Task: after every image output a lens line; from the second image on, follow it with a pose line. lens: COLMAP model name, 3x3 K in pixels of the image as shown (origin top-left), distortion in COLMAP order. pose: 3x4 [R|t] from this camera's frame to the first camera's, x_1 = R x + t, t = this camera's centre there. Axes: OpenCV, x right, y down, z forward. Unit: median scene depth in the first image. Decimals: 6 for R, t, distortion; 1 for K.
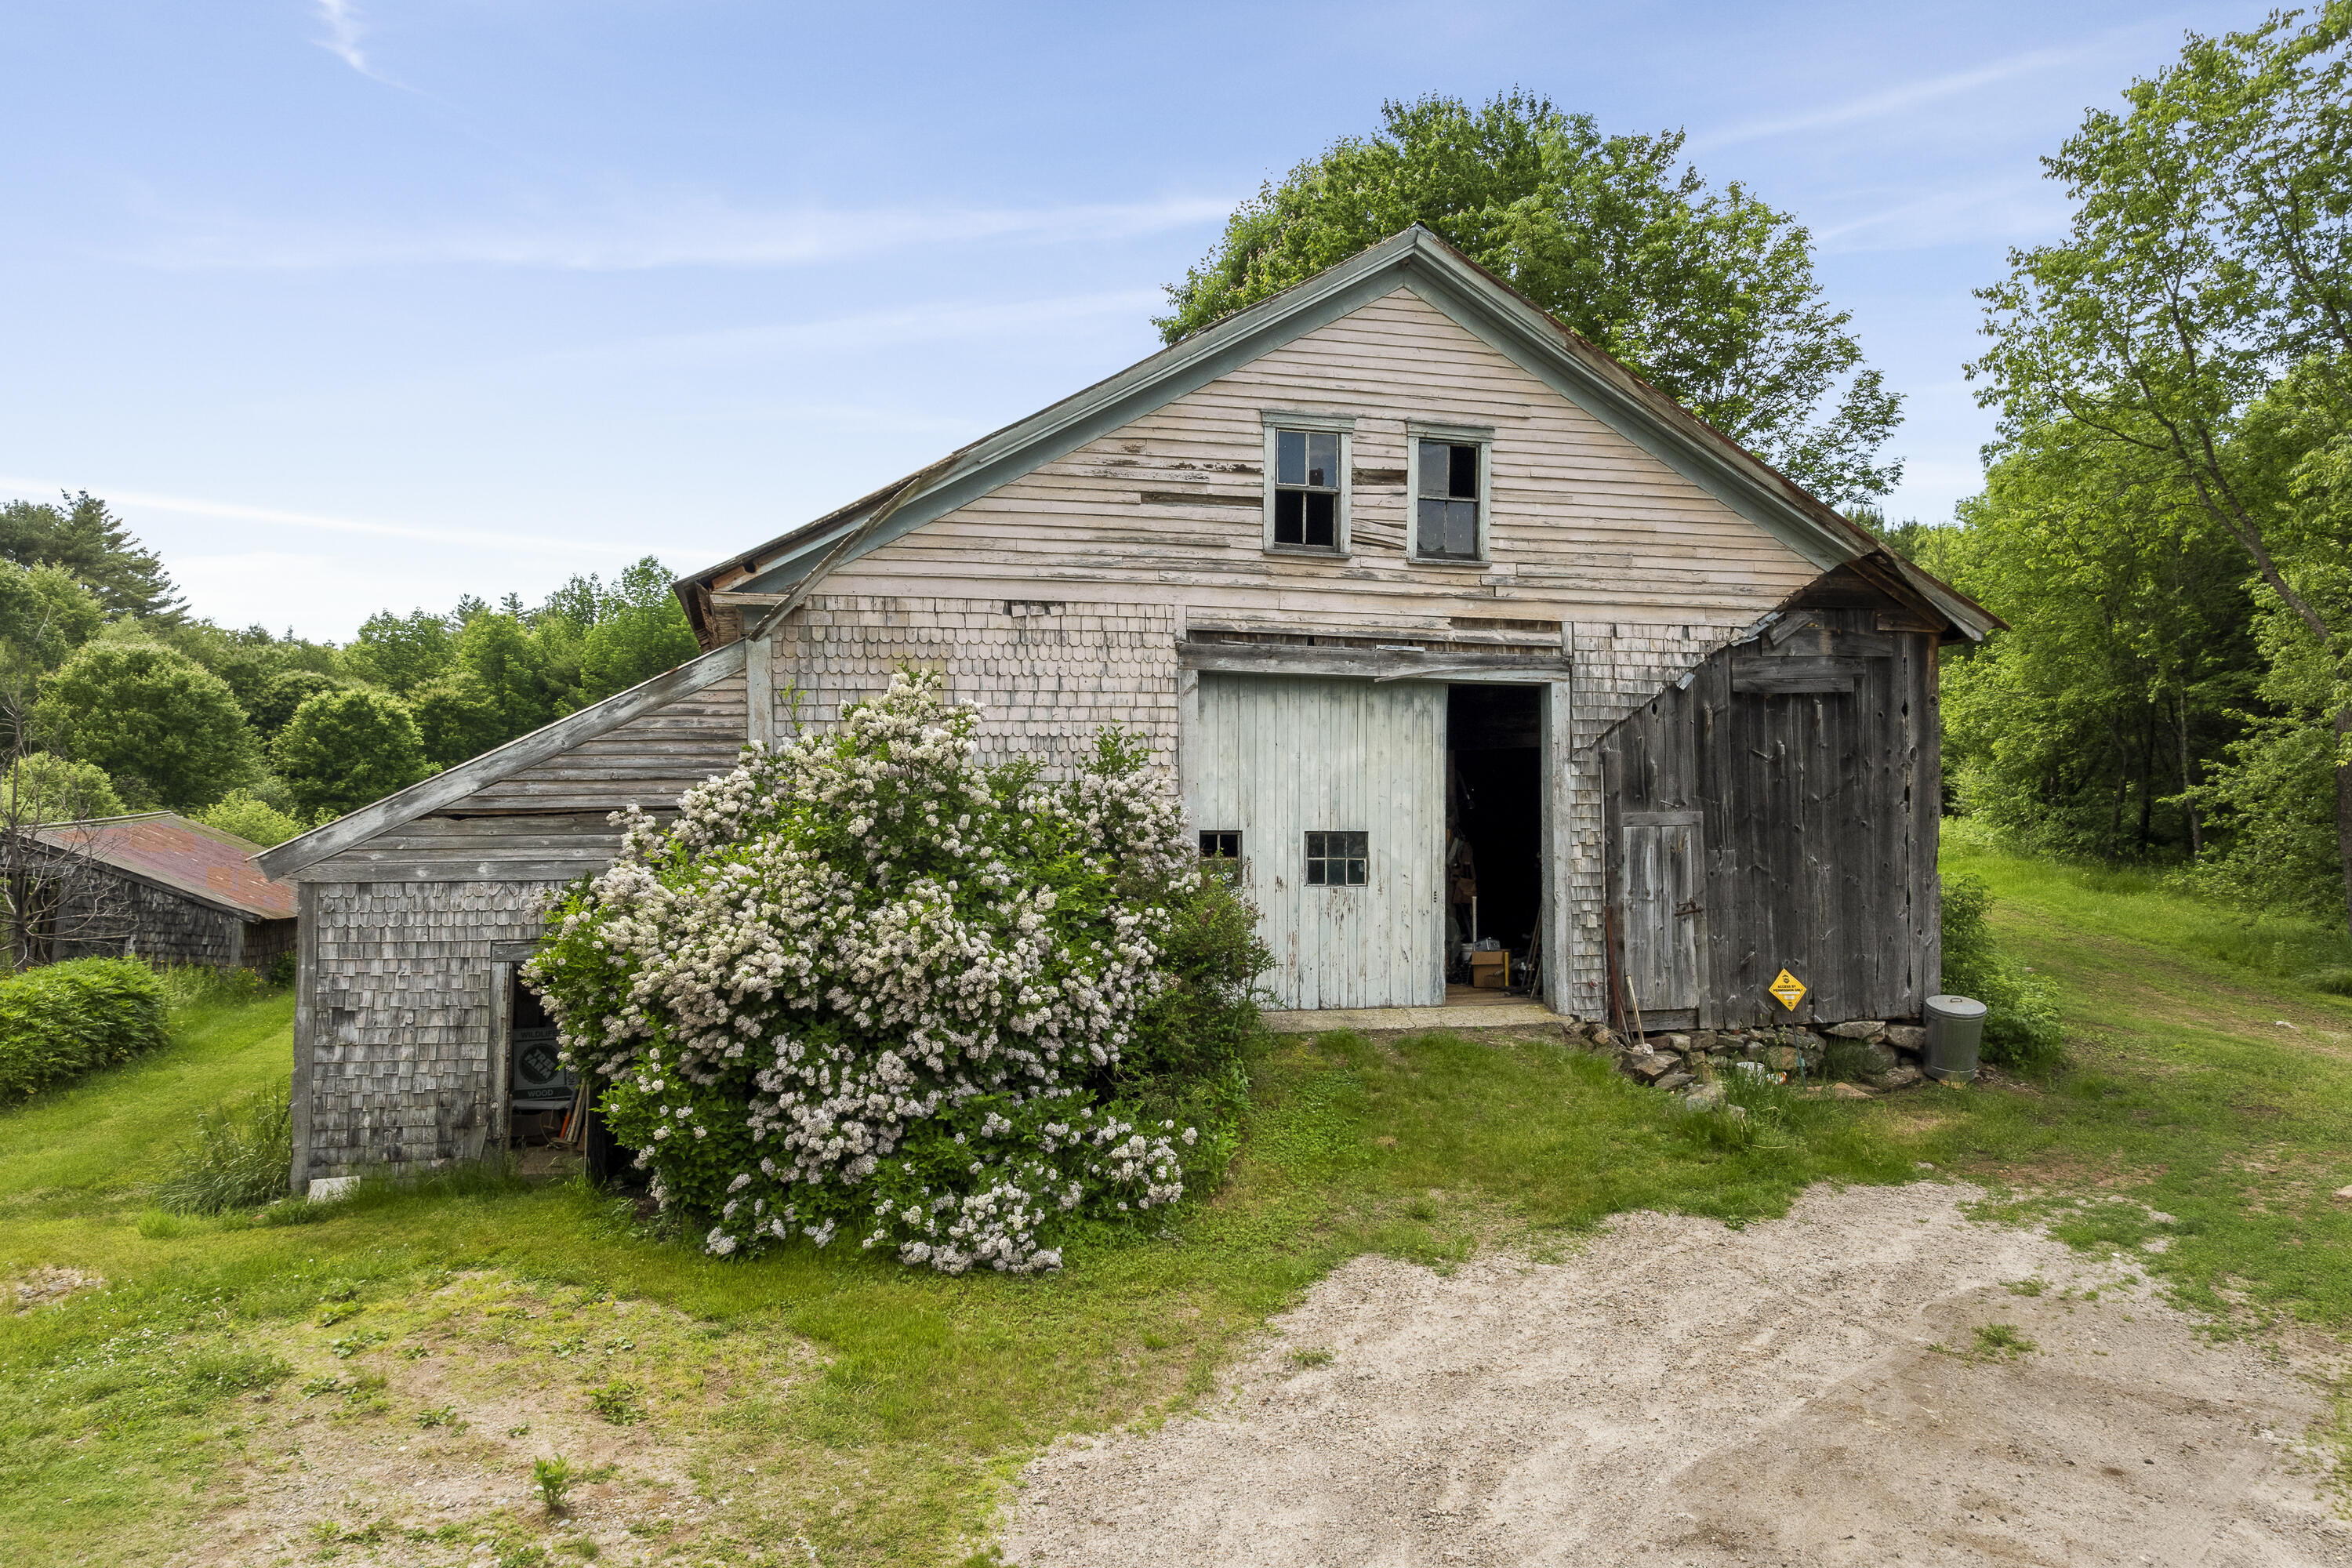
lens RADIAL K [[1667.4, 0, 1171.8], [0, 1667.4, 734.9], [0, 0, 1]] dist [-0.001775, -0.000623]
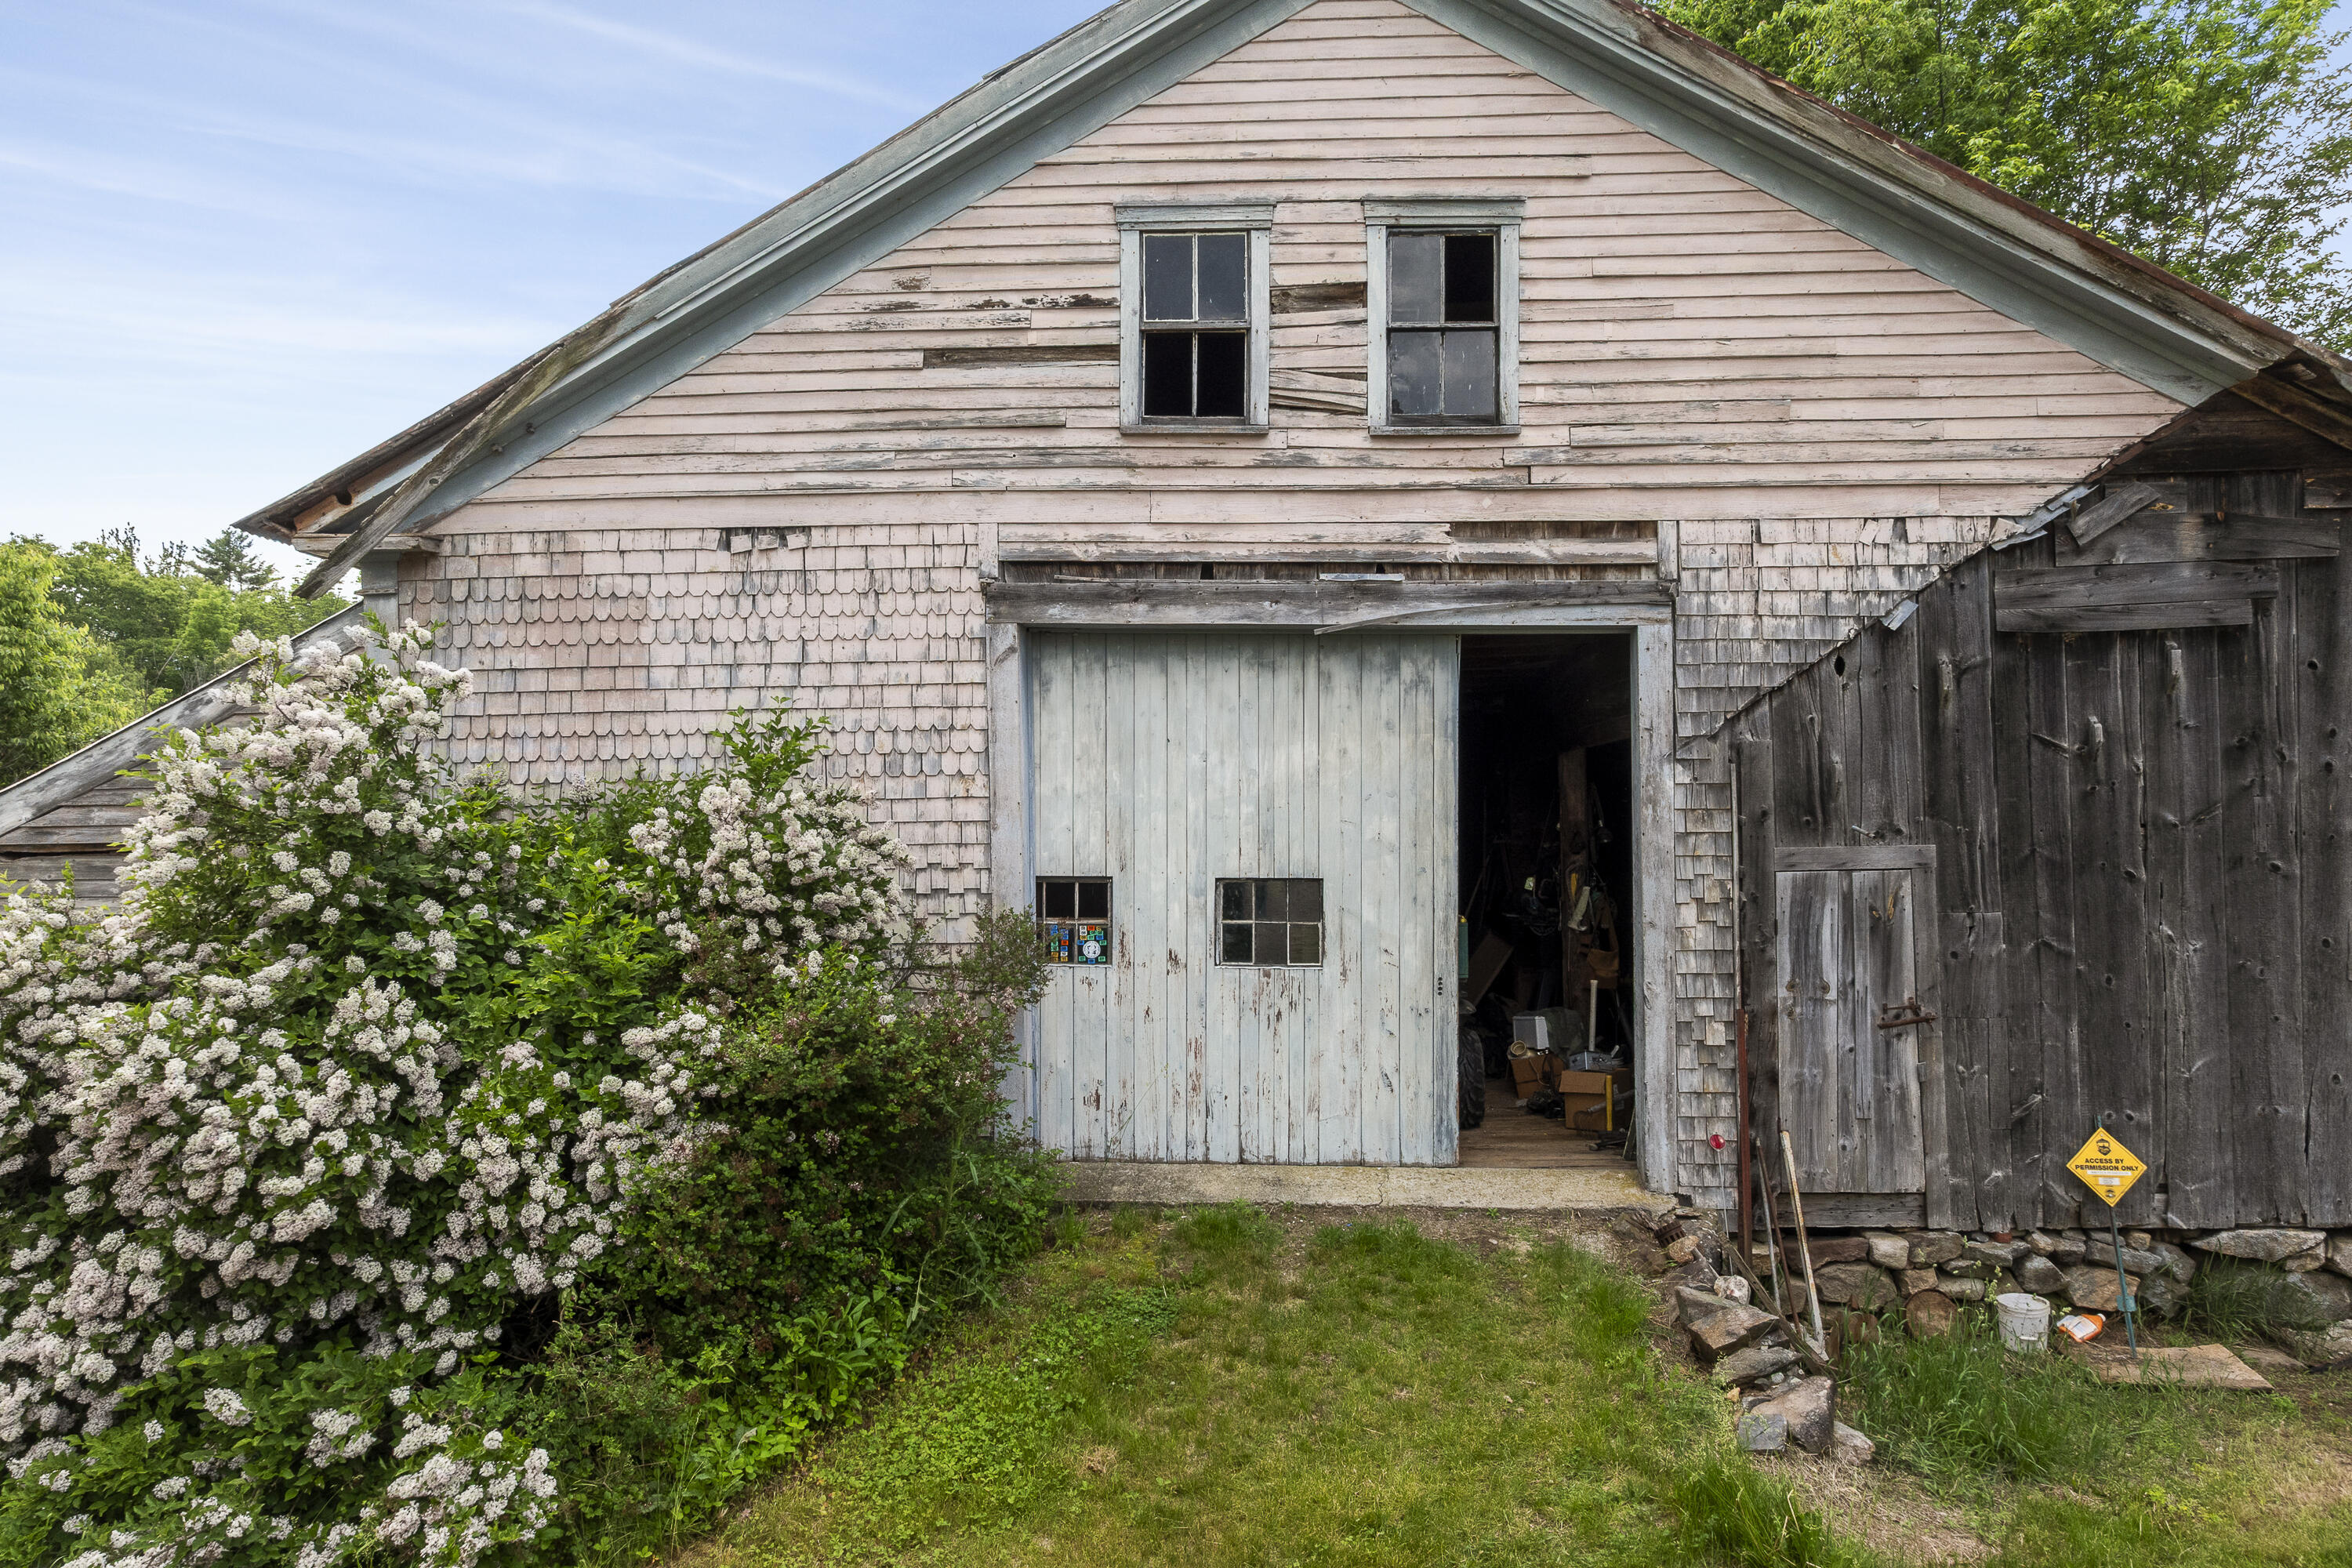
lens RADIAL K [[1695.8, 0, 1176.0], [0, 1695.8, 784.0], [0, 0, 1]] dist [-0.006777, 0.002116]
pose [[0.950199, -0.012362, -0.311398, 0.263740], [0.016516, 0.999806, 0.010705, 0.015542], [0.311205, -0.015315, 0.950219, 0.390066]]
